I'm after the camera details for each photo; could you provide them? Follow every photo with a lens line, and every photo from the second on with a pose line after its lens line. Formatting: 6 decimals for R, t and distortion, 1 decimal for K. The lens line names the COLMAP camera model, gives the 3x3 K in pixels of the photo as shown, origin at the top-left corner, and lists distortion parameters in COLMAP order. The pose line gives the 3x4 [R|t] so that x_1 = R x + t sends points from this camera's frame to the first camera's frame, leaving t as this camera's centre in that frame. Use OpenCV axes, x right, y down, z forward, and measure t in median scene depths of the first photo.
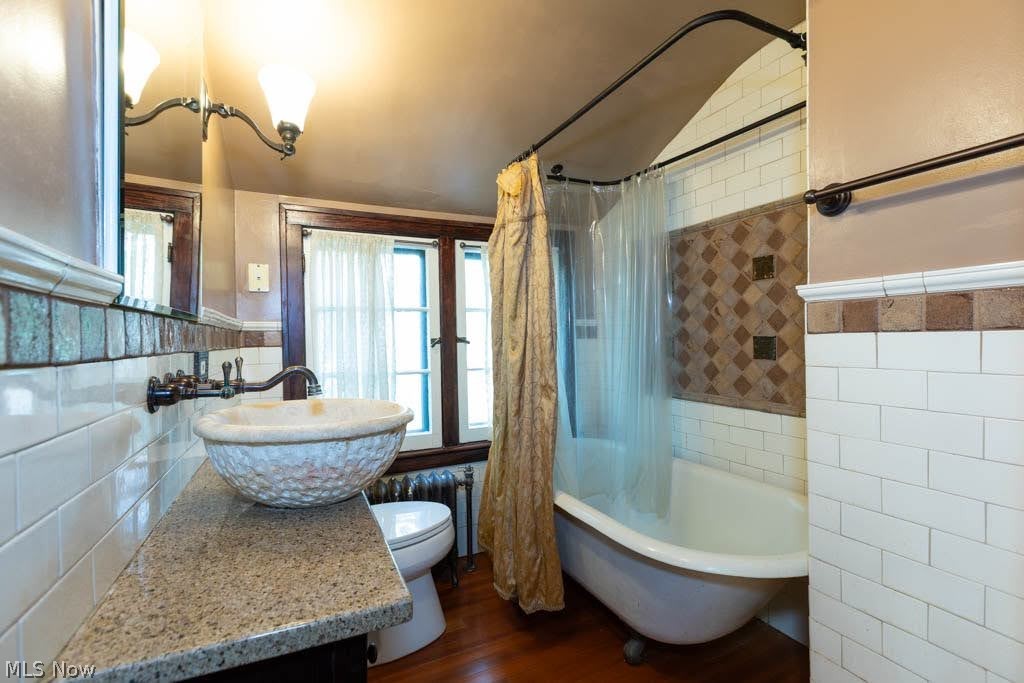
lens RADIAL K [[464.7, 0, 512.6], [0, 464.7, 341.1], [0, 0, 1]] dist [0.003069, 0.000573]
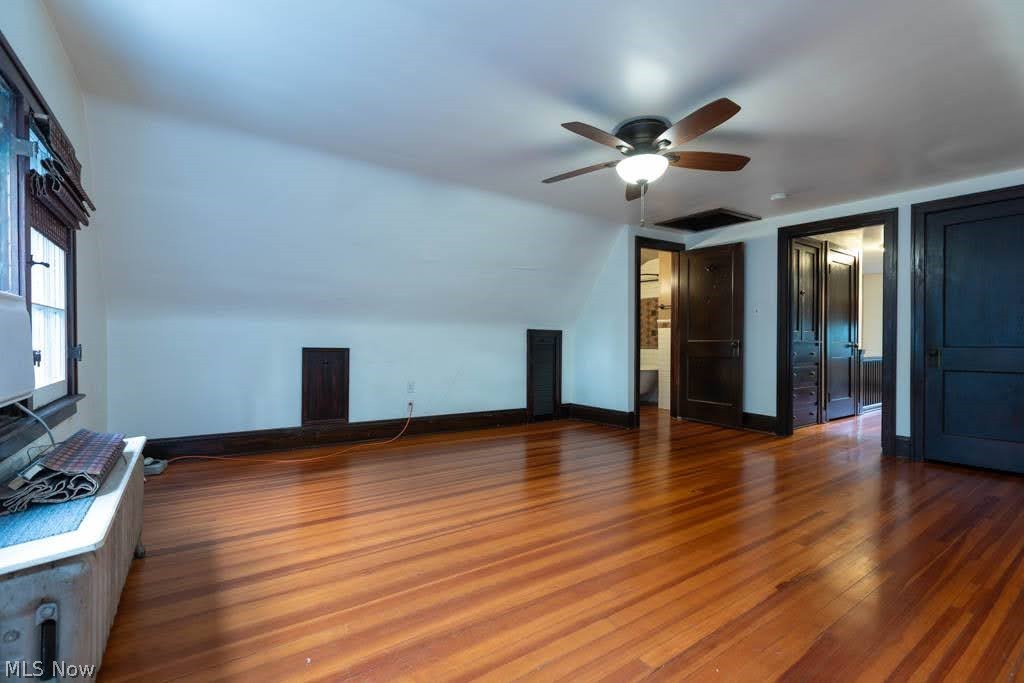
lens RADIAL K [[464.7, 0, 511.0], [0, 464.7, 343.6], [0, 0, 1]] dist [0.003069, 0.000573]
pose [[0.985520, 0.006355, 0.169441, -1.315843], [-0.006122, 0.999979, -0.001899, 0.121155], [-0.169450, 0.000834, 0.985539, -2.671371]]
